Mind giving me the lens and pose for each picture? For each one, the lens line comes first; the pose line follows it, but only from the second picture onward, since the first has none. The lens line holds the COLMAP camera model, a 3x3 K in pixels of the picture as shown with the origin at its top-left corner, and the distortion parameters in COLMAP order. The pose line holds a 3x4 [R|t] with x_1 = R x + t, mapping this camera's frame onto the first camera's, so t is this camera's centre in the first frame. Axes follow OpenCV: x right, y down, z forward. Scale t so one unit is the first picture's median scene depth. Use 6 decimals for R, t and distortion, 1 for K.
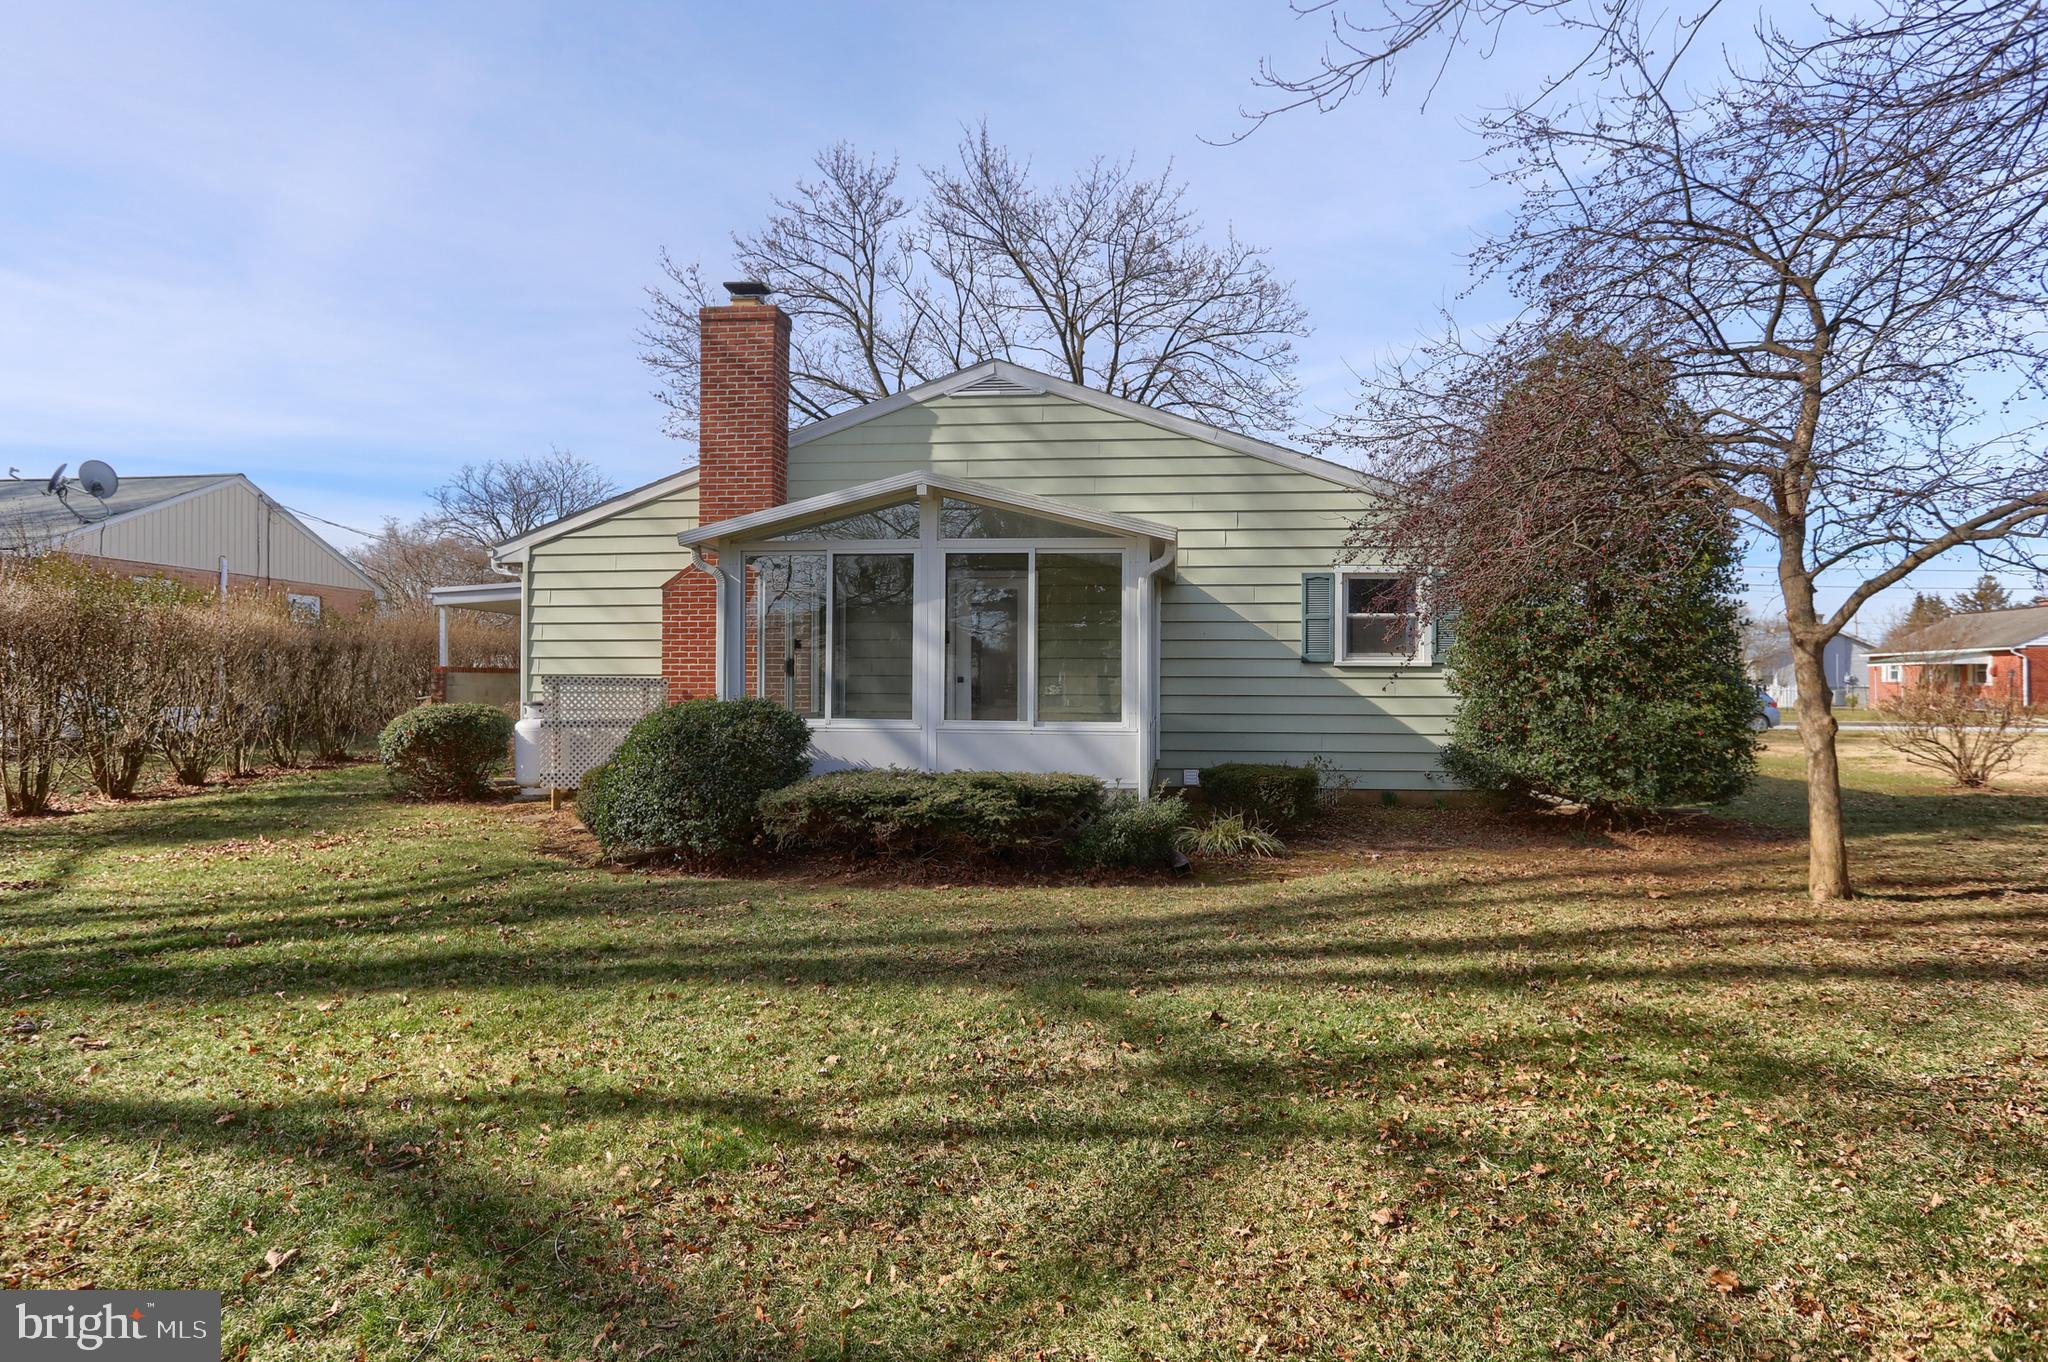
lens RADIAL K [[1266.3, 0, 1023.9], [0, 1266.3, 688.4], [0, 0, 1]] dist [-0.005919, -0.000488]
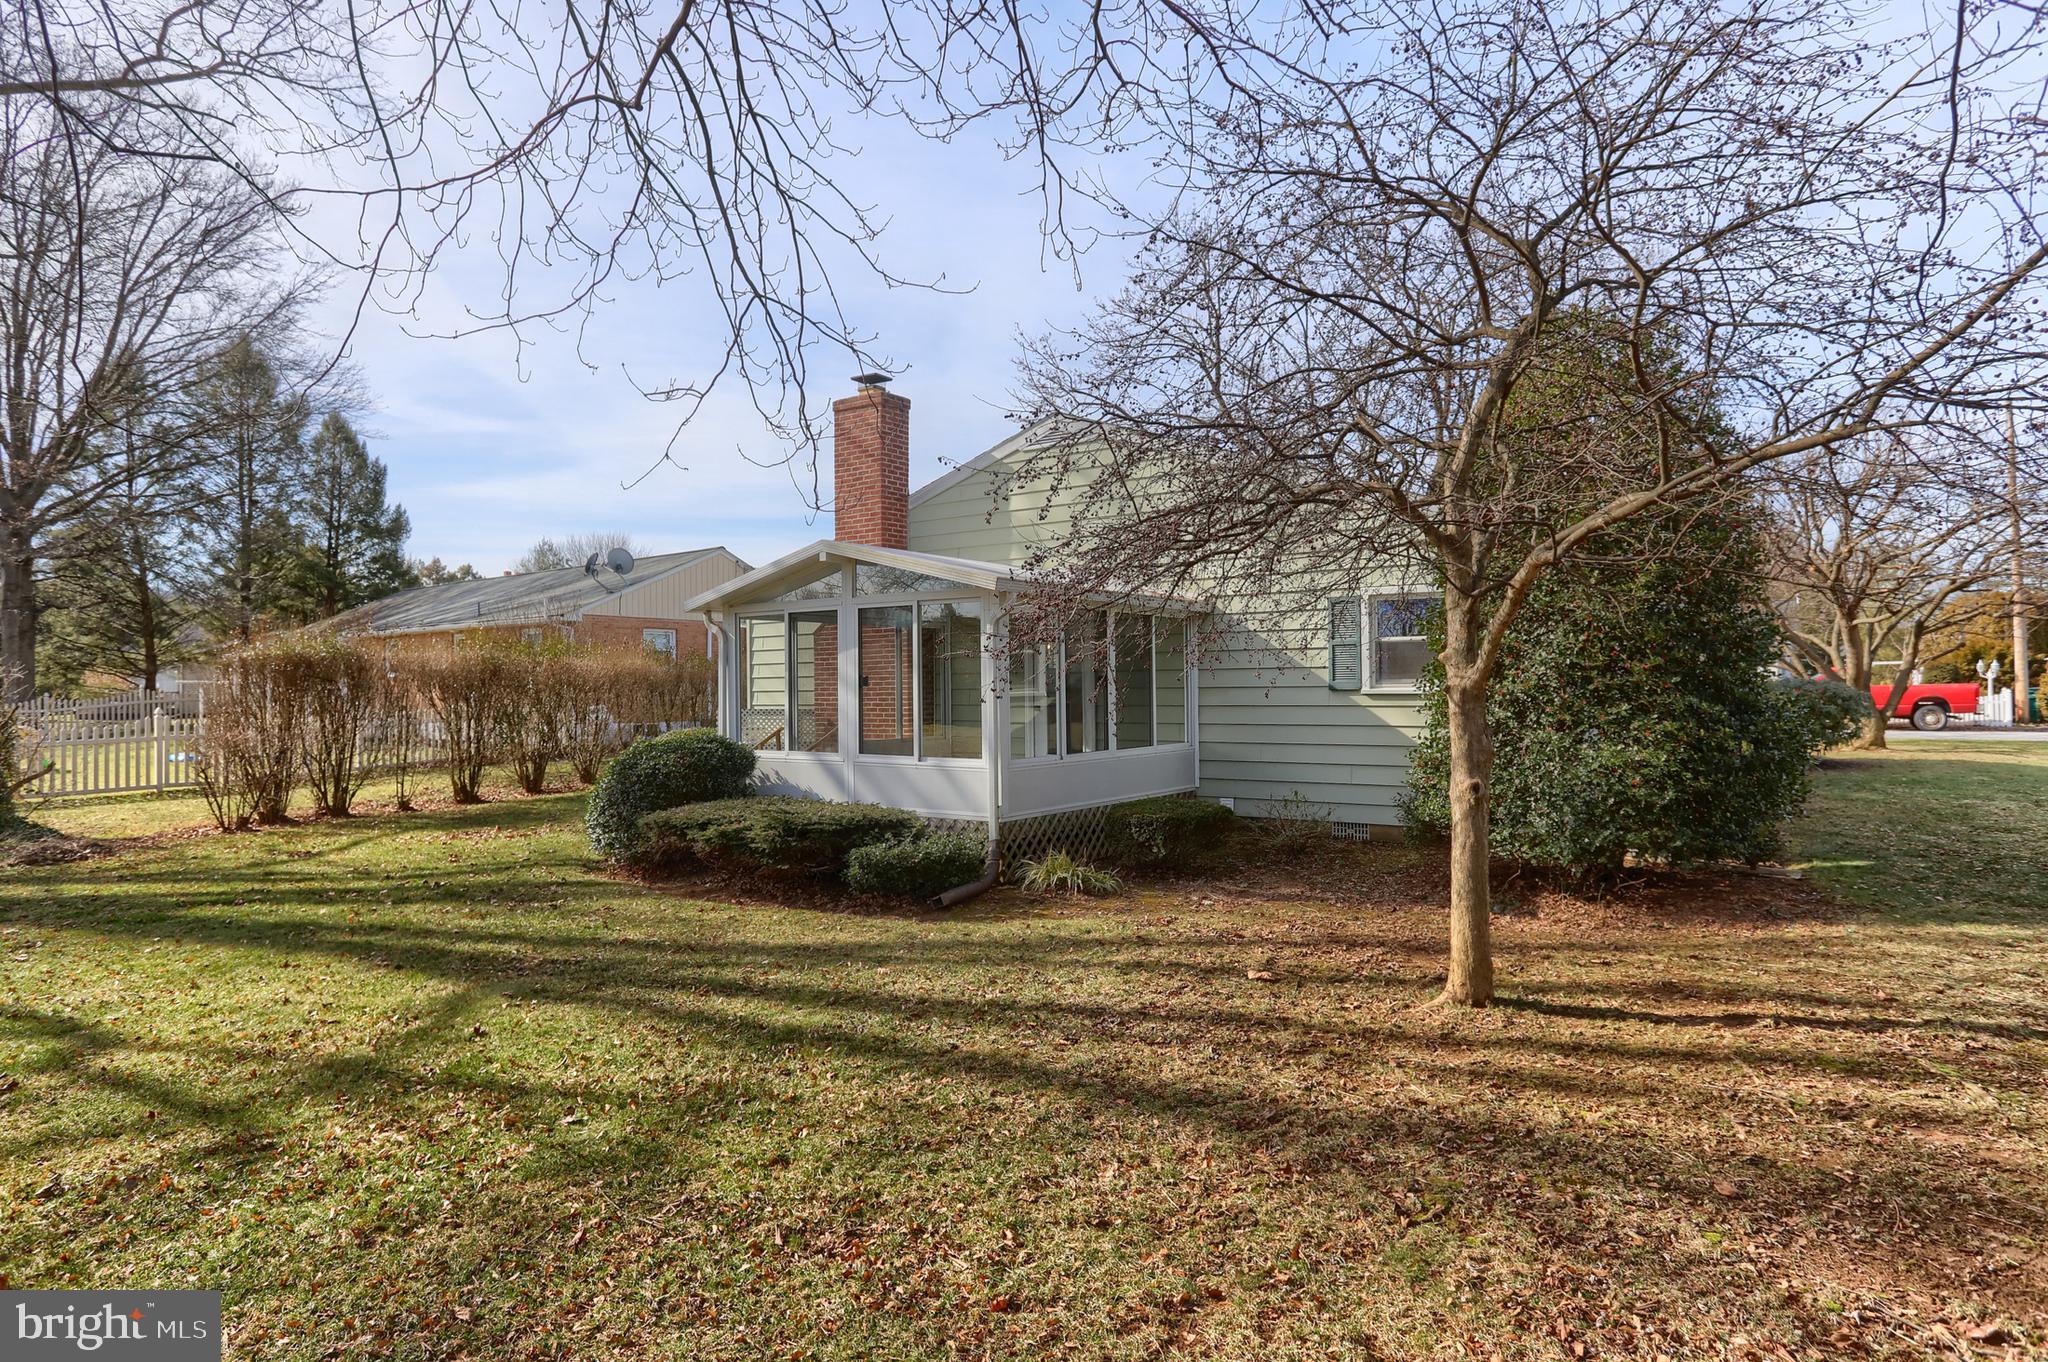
lens RADIAL K [[1182.6, 0, 1023.3], [0, 1182.6, 679.8], [0, 0, 1]] dist [-0.005661, -0.000304]
pose [[0.867532, -0.014817, -0.497161, 0.463909], [0.012566, 0.999890, -0.007871, -0.024463], [0.497223, 0.000581, 0.867623, 0.111779]]
